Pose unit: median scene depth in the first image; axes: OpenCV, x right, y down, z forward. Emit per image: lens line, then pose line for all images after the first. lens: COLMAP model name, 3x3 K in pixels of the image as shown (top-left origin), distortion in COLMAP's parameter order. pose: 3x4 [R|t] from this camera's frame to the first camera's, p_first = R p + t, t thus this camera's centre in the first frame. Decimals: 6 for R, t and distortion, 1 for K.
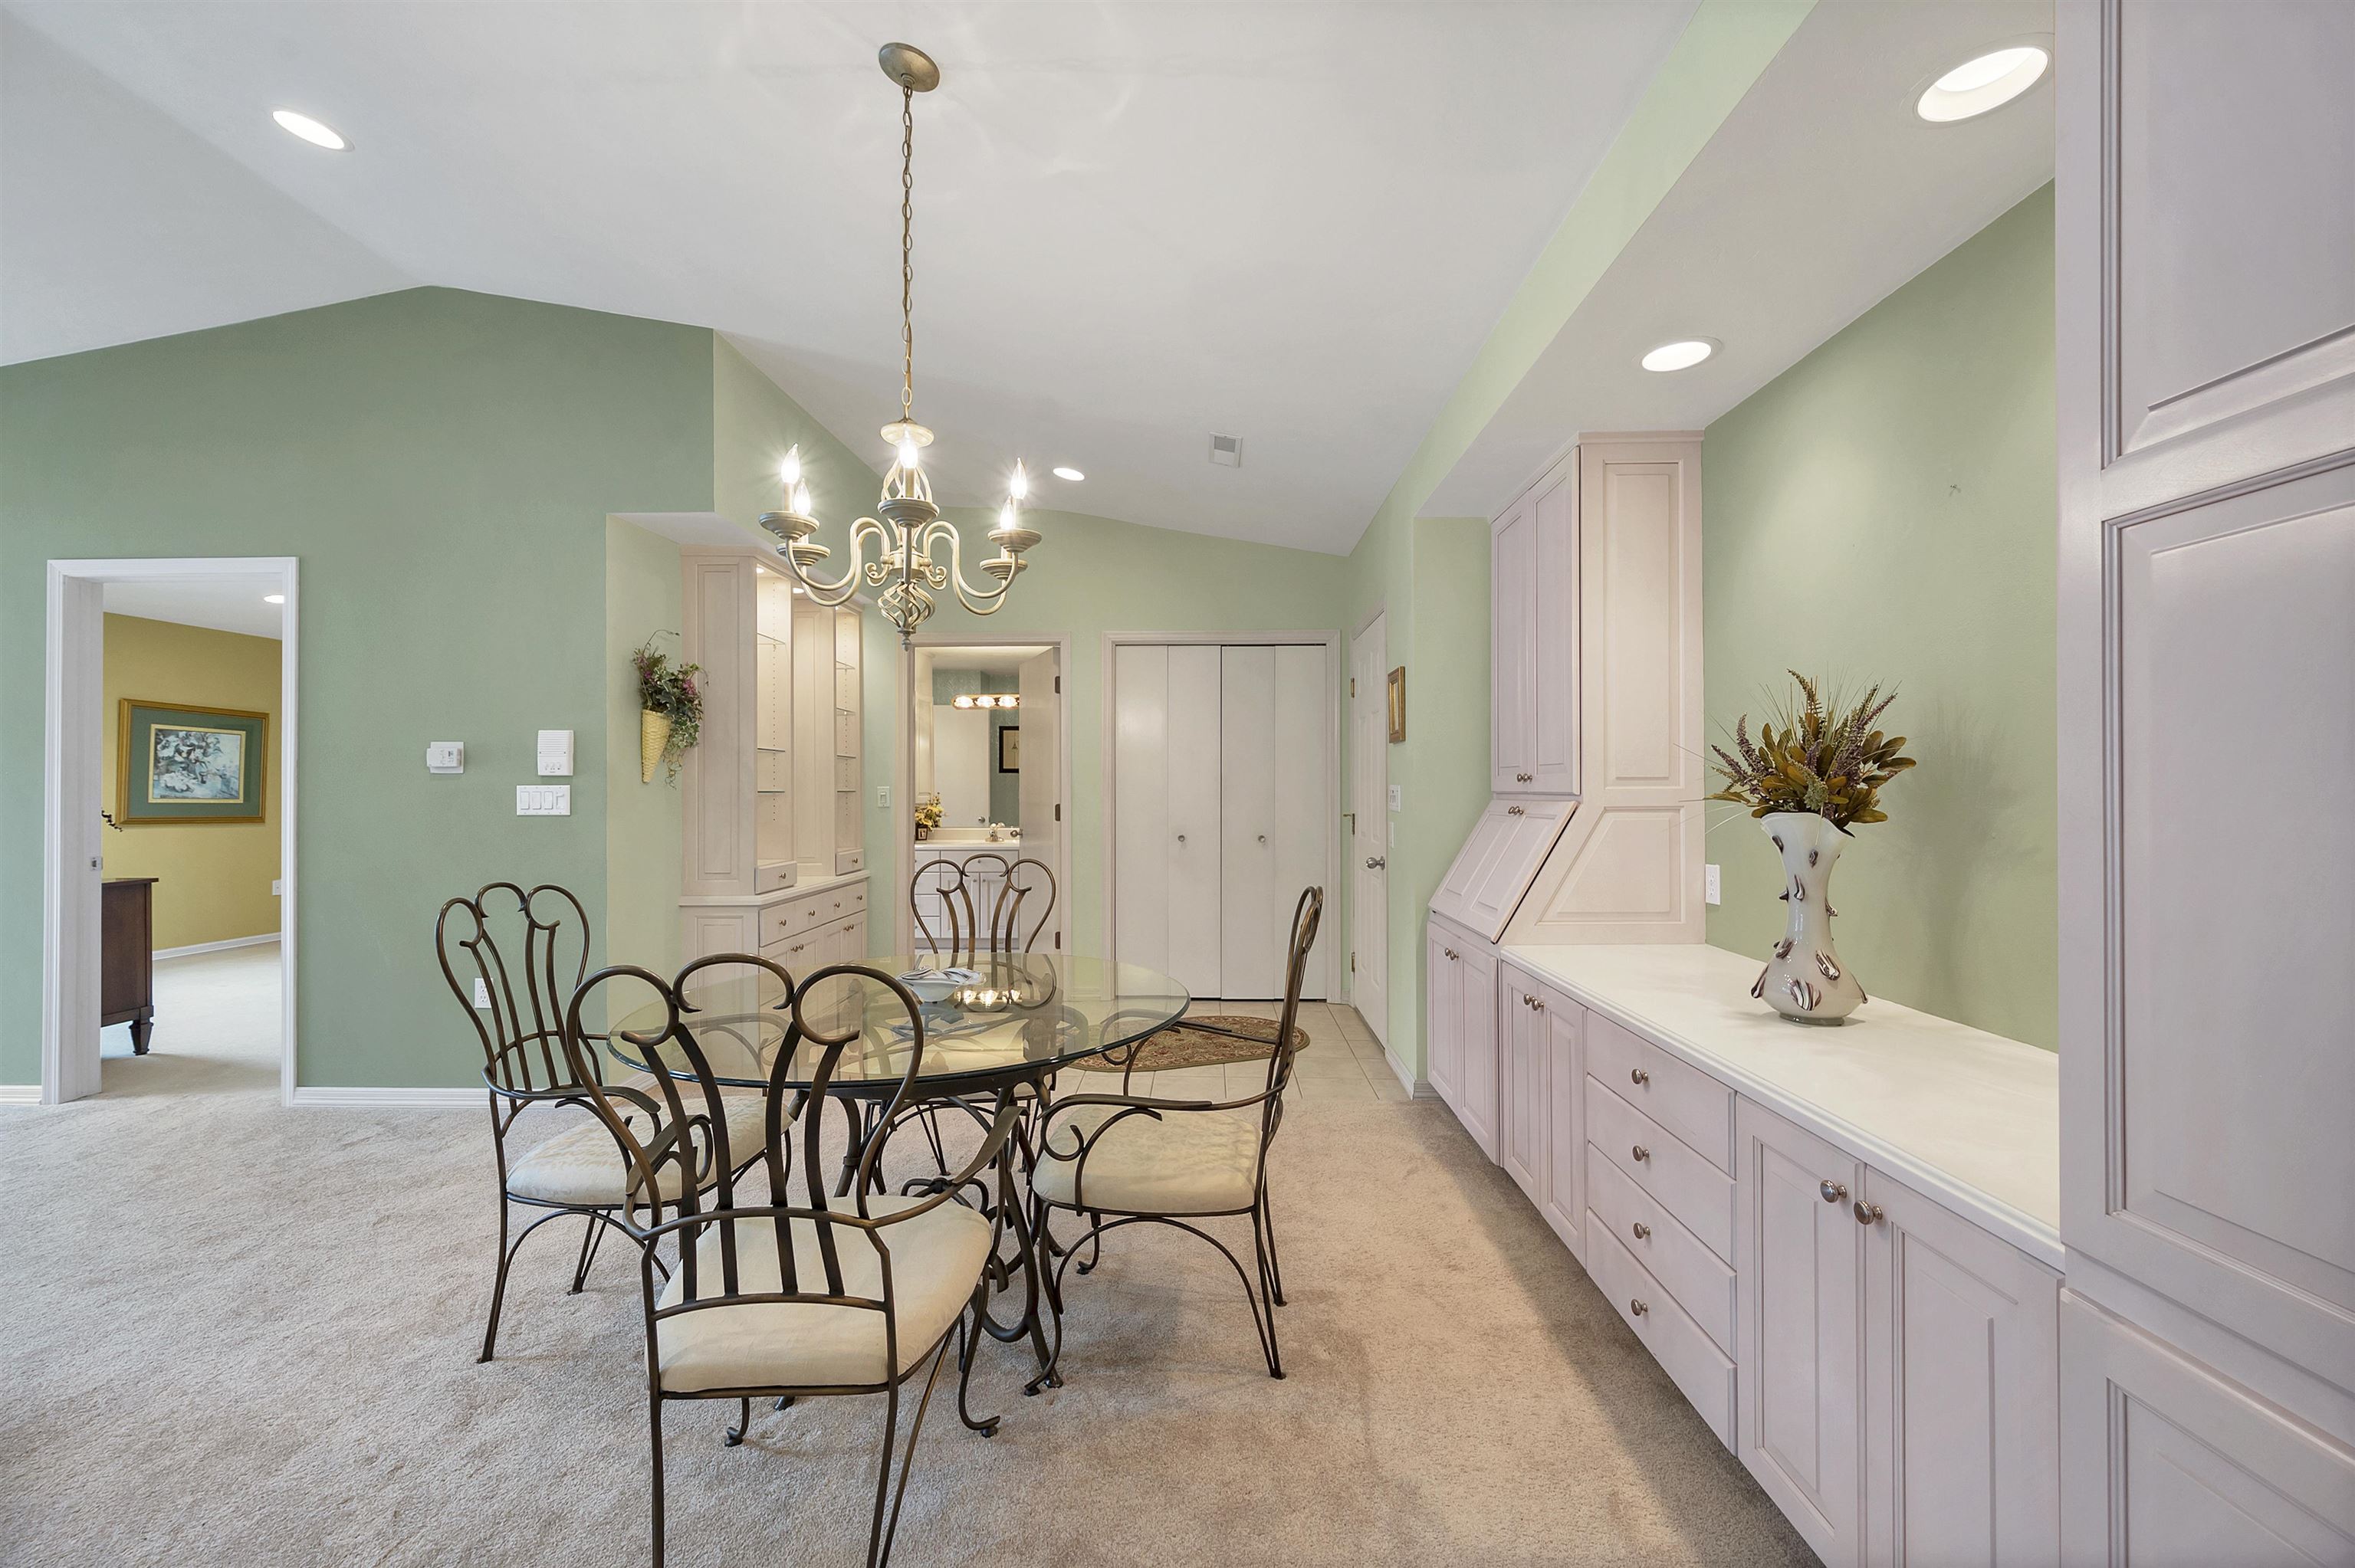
lens RADIAL K [[943.0, 0, 1181.8], [0, 943.0, 788.4], [0, 0, 1]] dist [0.002395, -0.000482]
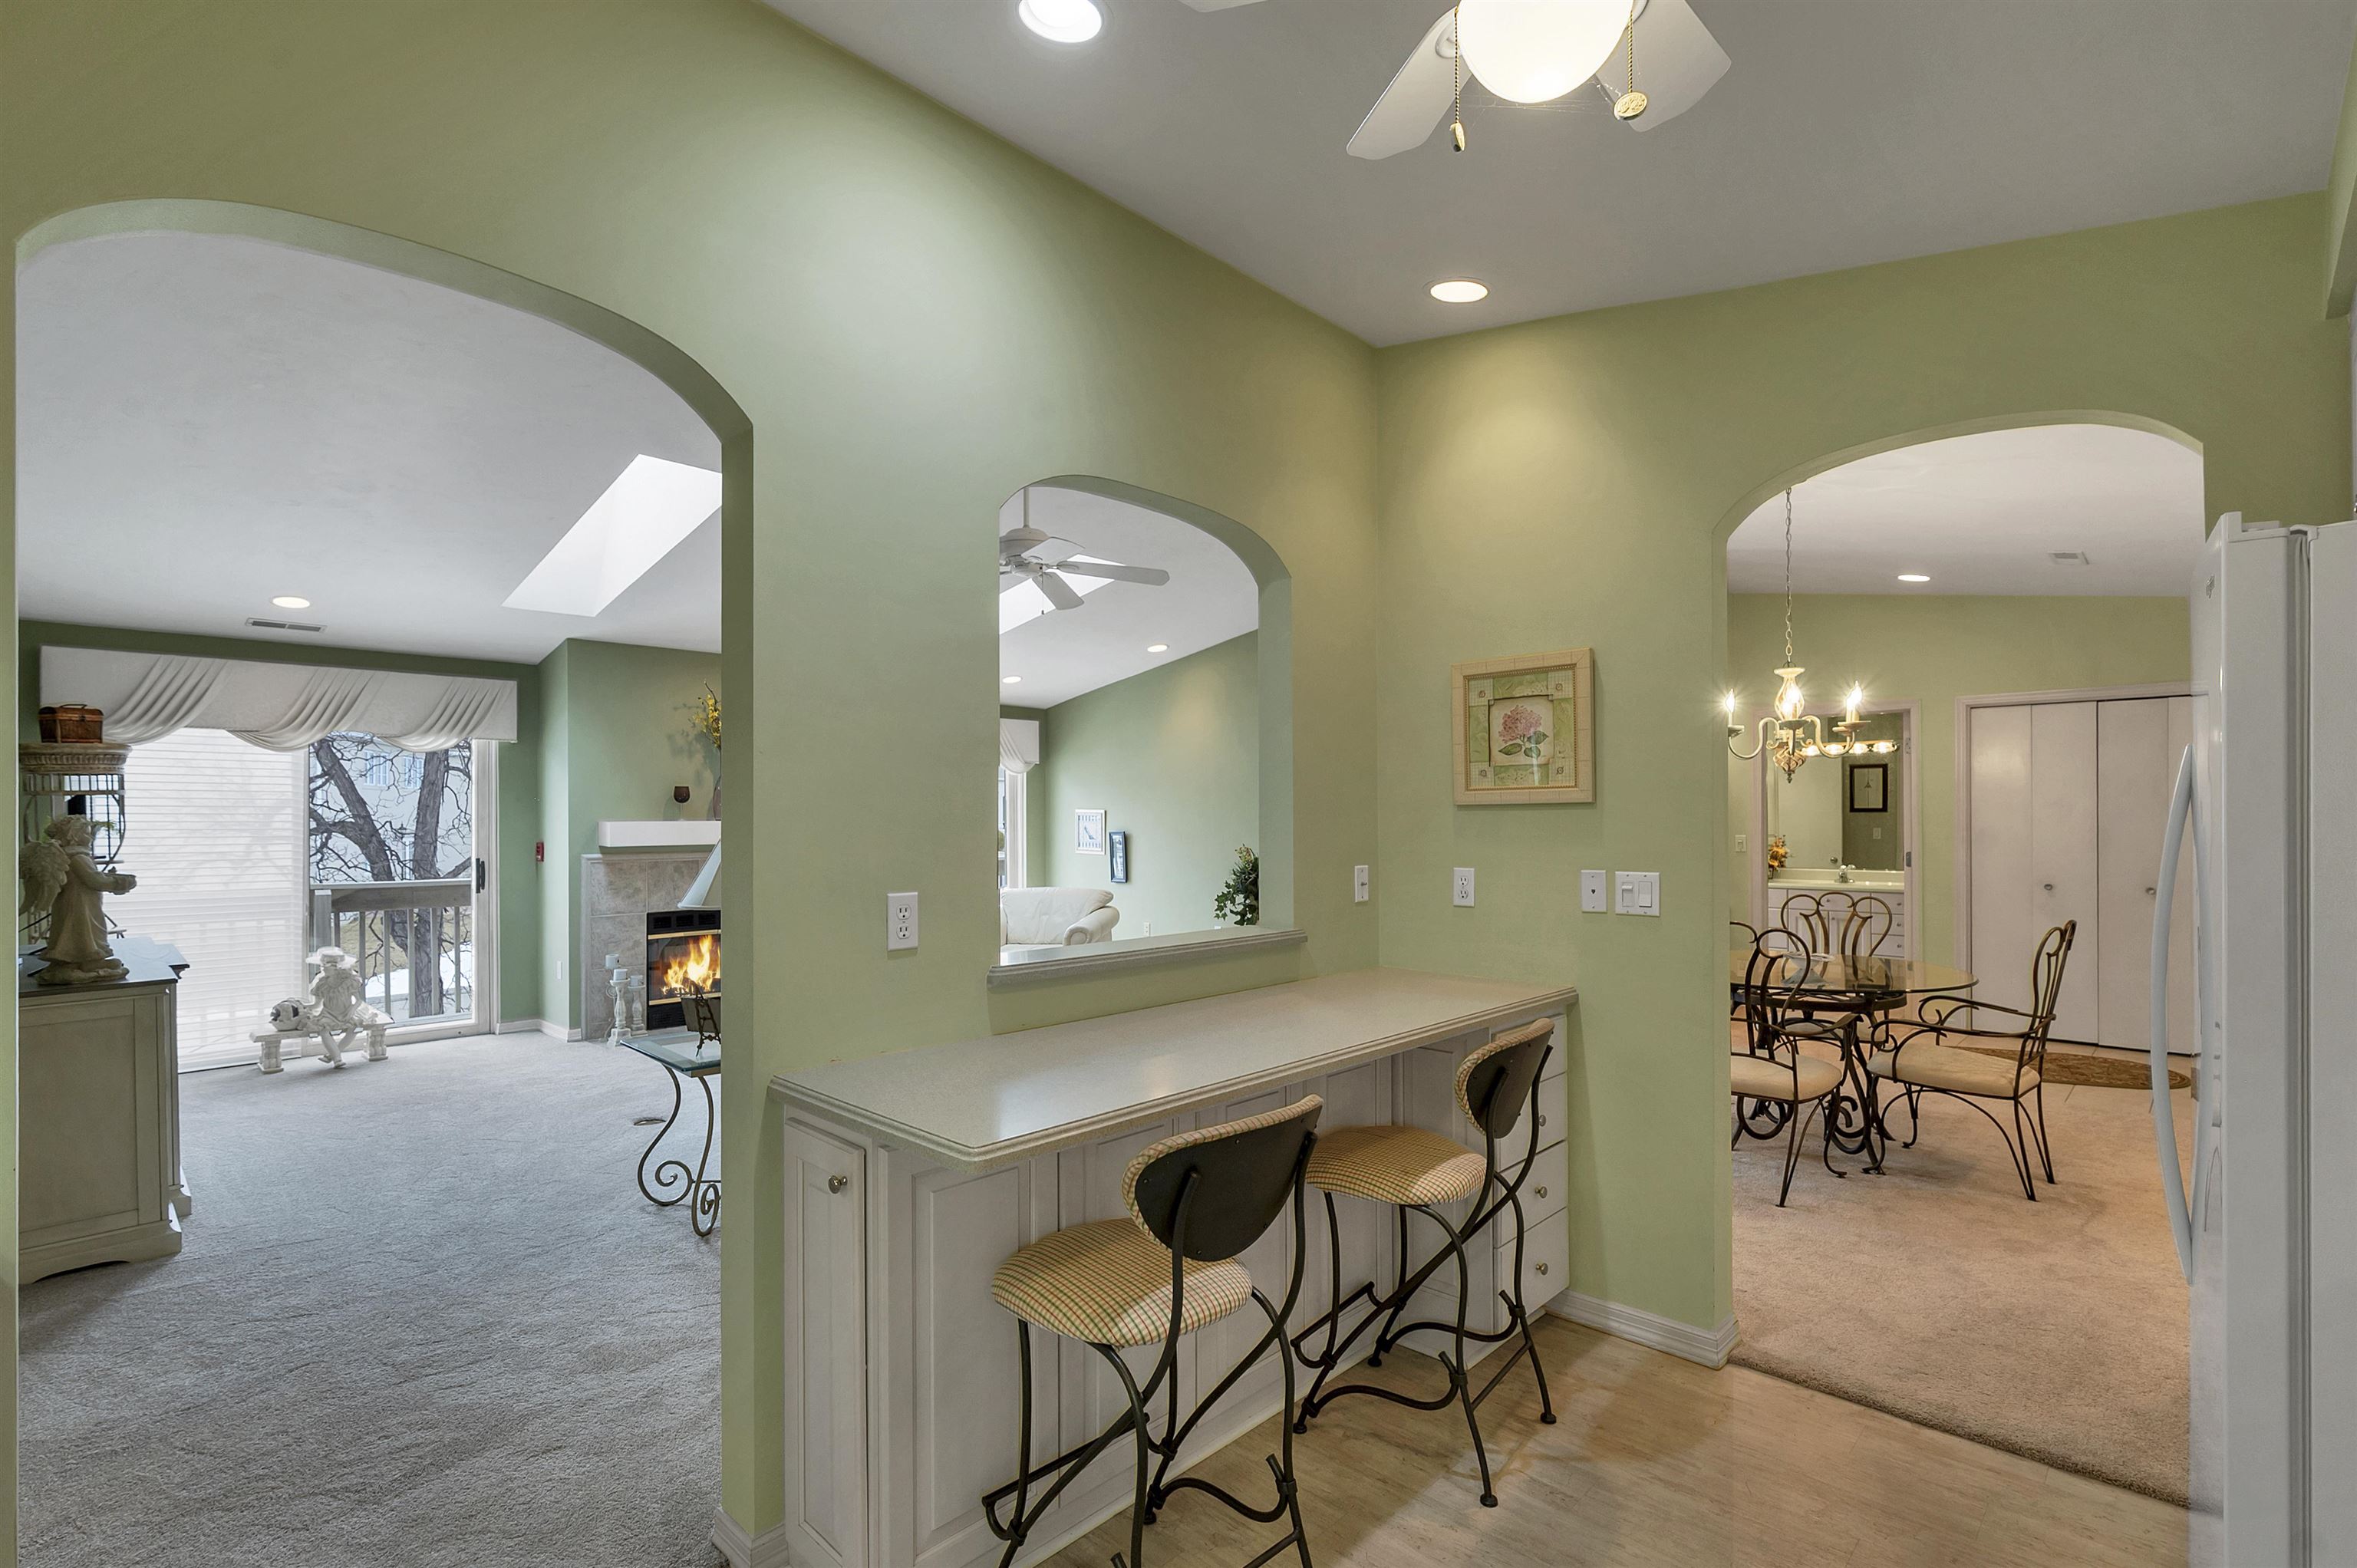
lens RADIAL K [[1085.9, 0, 1175.0], [0, 1085.9, 811.9], [0, 0, 1]] dist [-0.000732, 0.001054]
pose [[0.732280, -0.003682, -0.680993, 0.202780], [0.004064, 0.999991, -0.001037, -0.061516], [0.680991, -0.002008, 0.732289, -1.002925]]
